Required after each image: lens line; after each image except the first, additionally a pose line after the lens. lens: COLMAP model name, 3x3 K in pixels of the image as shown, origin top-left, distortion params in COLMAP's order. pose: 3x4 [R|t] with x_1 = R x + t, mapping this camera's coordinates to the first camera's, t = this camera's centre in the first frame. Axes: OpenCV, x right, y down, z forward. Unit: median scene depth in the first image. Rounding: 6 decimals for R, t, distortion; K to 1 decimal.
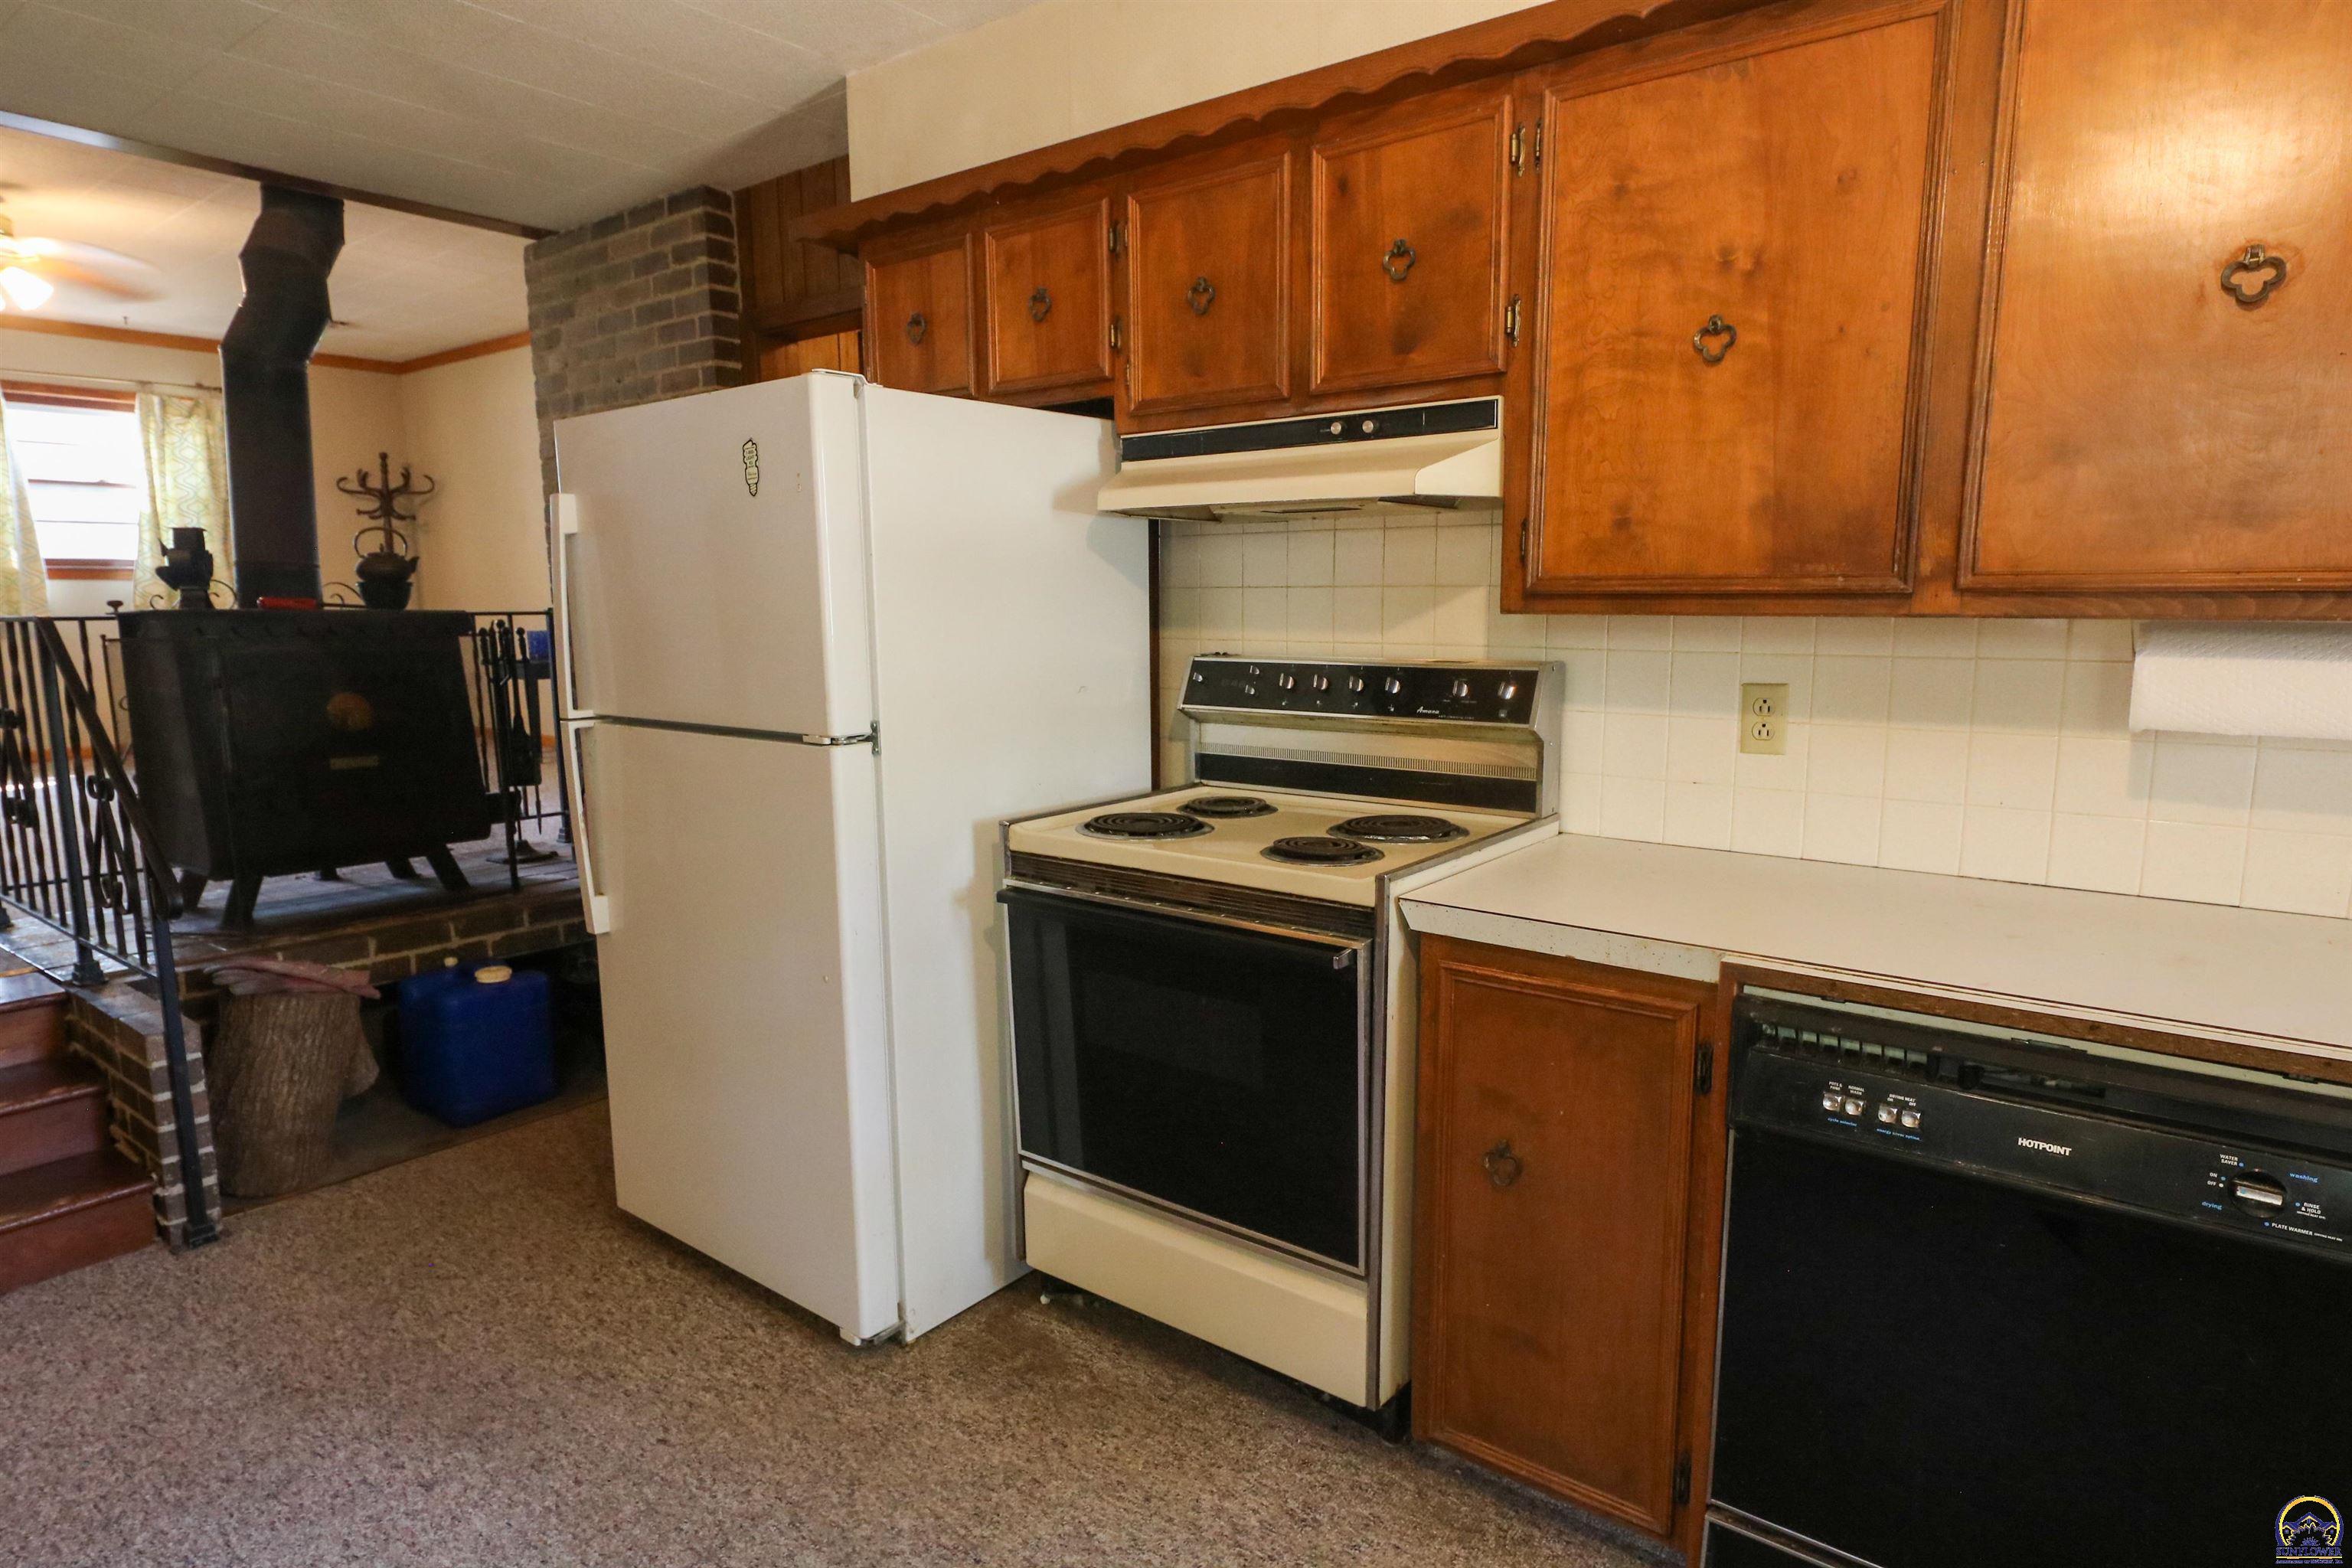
lens RADIAL K [[1303.6, 0, 1180.0], [0, 1303.6, 790.7], [0, 0, 1]] dist [0.007378, -0.000051]
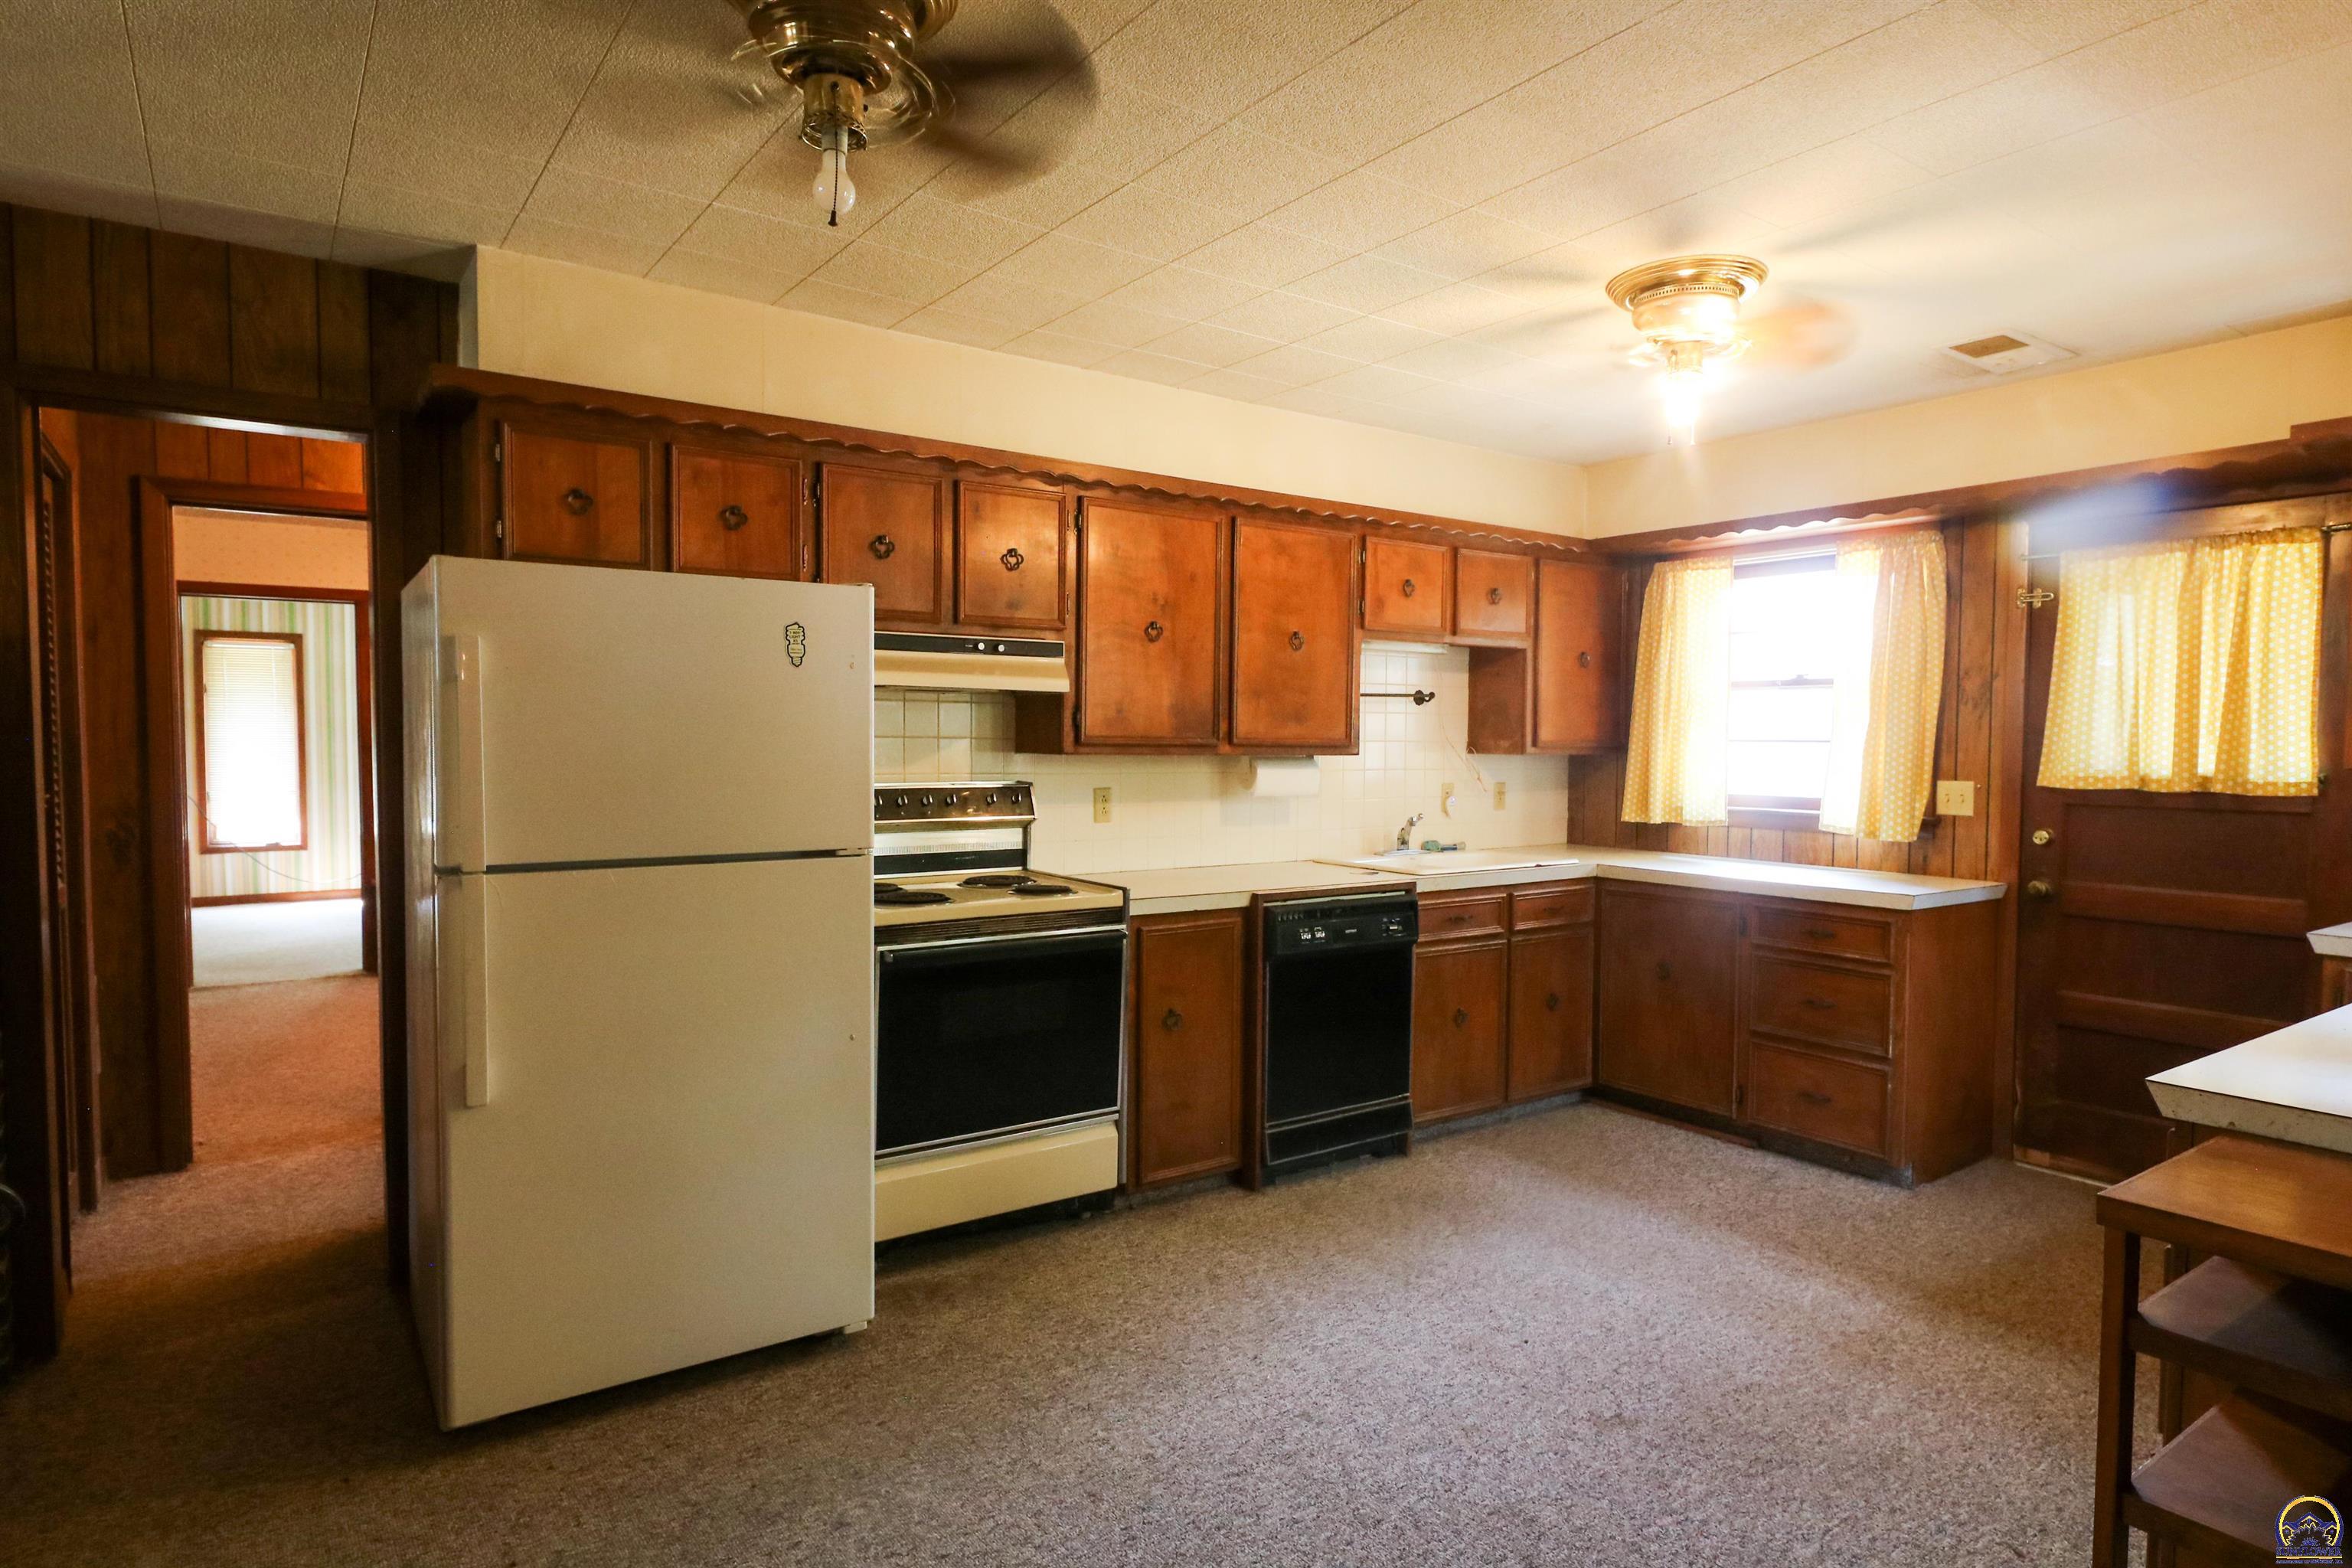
lens RADIAL K [[1303.6, 0, 1180.8], [0, 1303.6, 789.7], [0, 0, 1]] dist [0.007378, -0.000051]
pose [[0.290380, -0.031756, 0.956384, -1.598106], [0.130187, 0.991467, -0.006606, -0.054766], [-0.948014, 0.126427, 0.292036, 0.321147]]
